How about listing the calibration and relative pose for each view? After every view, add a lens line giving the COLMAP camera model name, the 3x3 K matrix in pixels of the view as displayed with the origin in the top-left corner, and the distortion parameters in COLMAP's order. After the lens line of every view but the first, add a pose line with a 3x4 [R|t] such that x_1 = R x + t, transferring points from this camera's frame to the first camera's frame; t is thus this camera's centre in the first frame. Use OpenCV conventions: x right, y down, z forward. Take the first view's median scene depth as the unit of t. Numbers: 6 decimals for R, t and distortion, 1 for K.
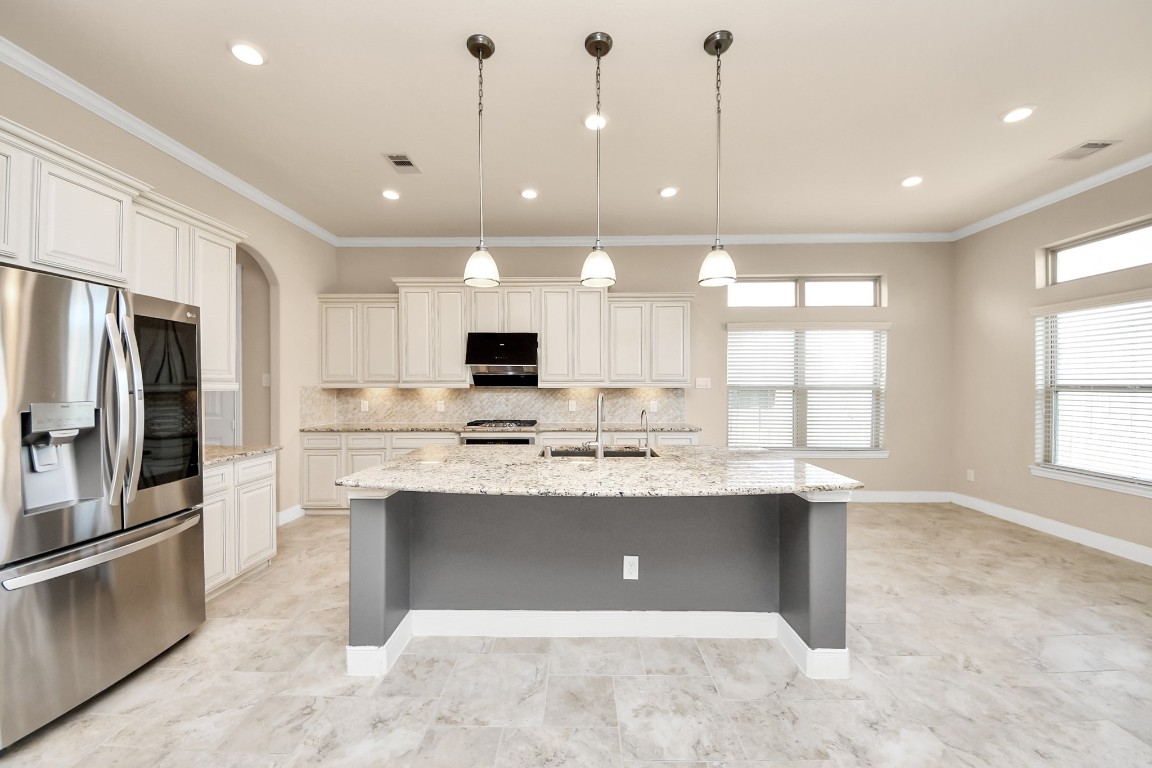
lens RADIAL K [[423.8, 0, 579.8], [0, 423.8, 387.9], [0, 0, 1]] dist [-0.012410, -0.000047]
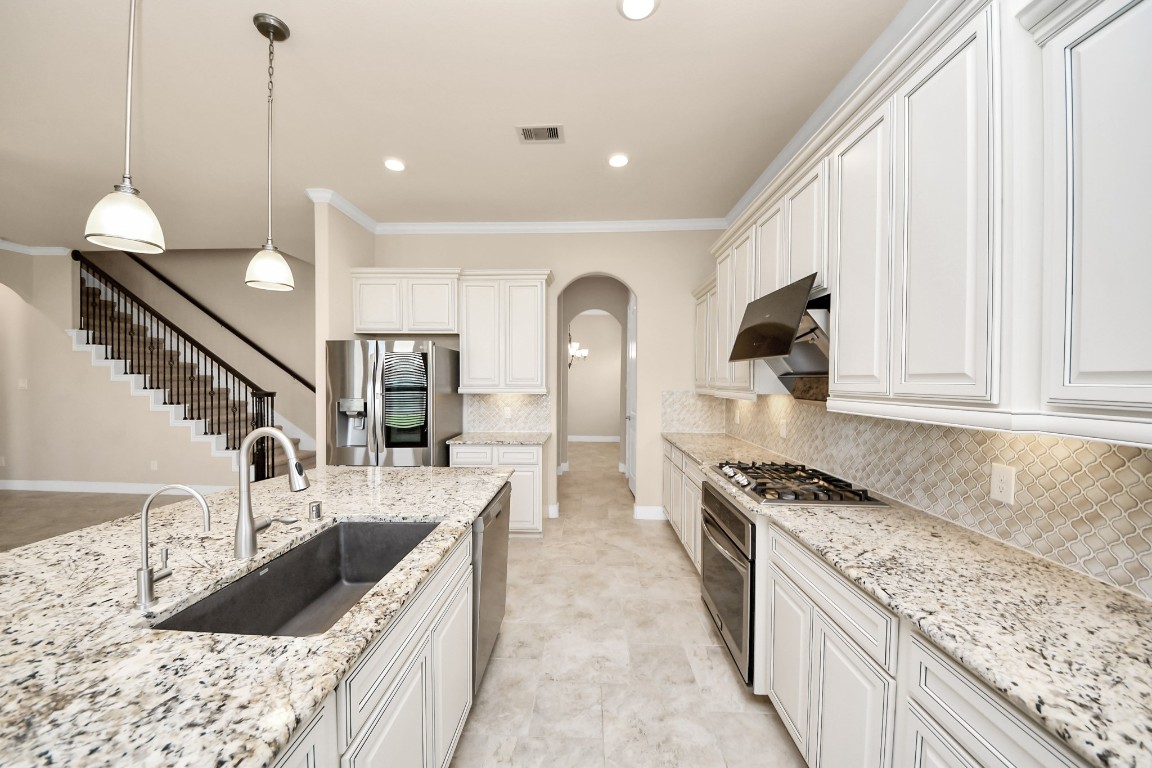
lens RADIAL K [[416.4, 0, 581.7], [0, 416.4, 387.1], [0, 0, 1]] dist [0.031273, -0.021659]
pose [[0.000429, 0.020721, -0.999785, 0.372471], [-0.012921, 0.999702, 0.020714, -0.034043], [0.999916, 0.012909, 0.000697, 0.881959]]
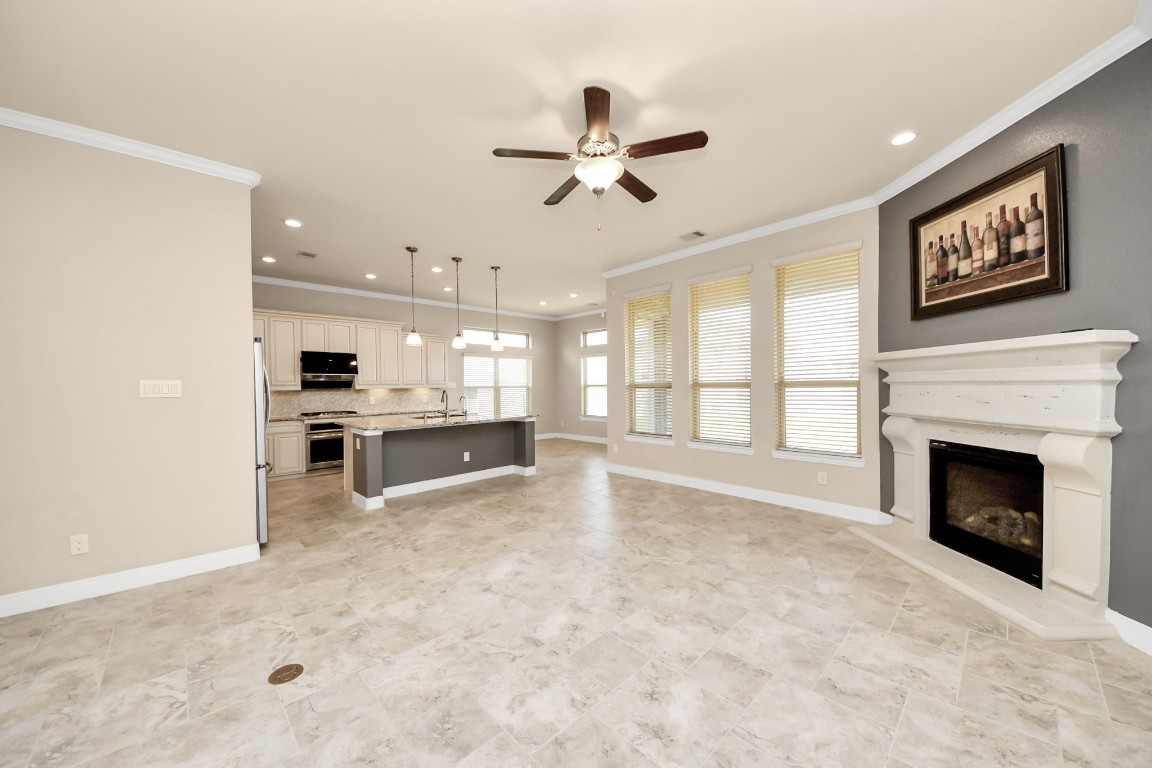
lens RADIAL K [[423.8, 0, 579.8], [0, 423.8, 387.9], [0, 0, 1]] dist [-0.012410, -0.000047]
pose [[0.701833, -0.014351, 0.712197, -0.691772], [0.018376, 0.999829, 0.002038, 0.008582], [-0.712104, 0.011657, 0.701977, -0.745202]]
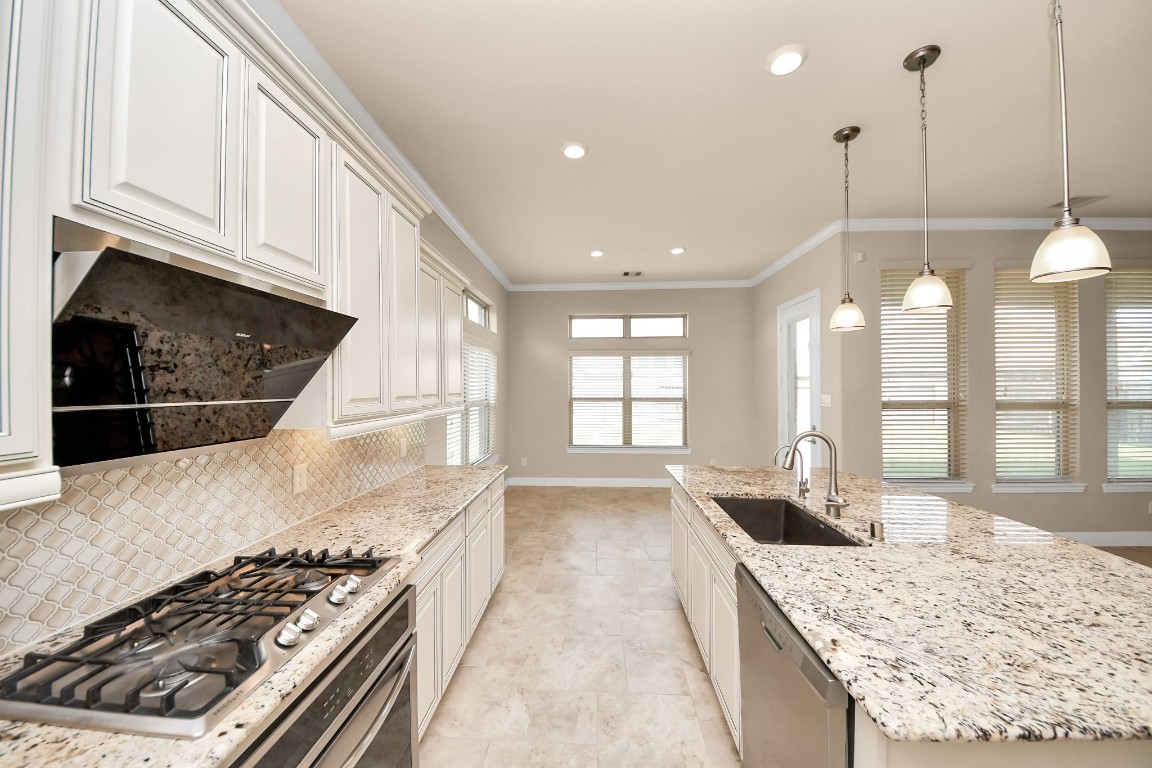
lens RADIAL K [[399.5, 0, 574.8], [0, 399.5, 394.5], [0, 0, 1]] dist [0.046328, -0.028624]
pose [[0.035594, -0.019877, 0.999169, -0.466555], [0.011782, 0.999741, 0.019468, -0.050873], [-0.999297, 0.011080, 0.035819, 0.913746]]
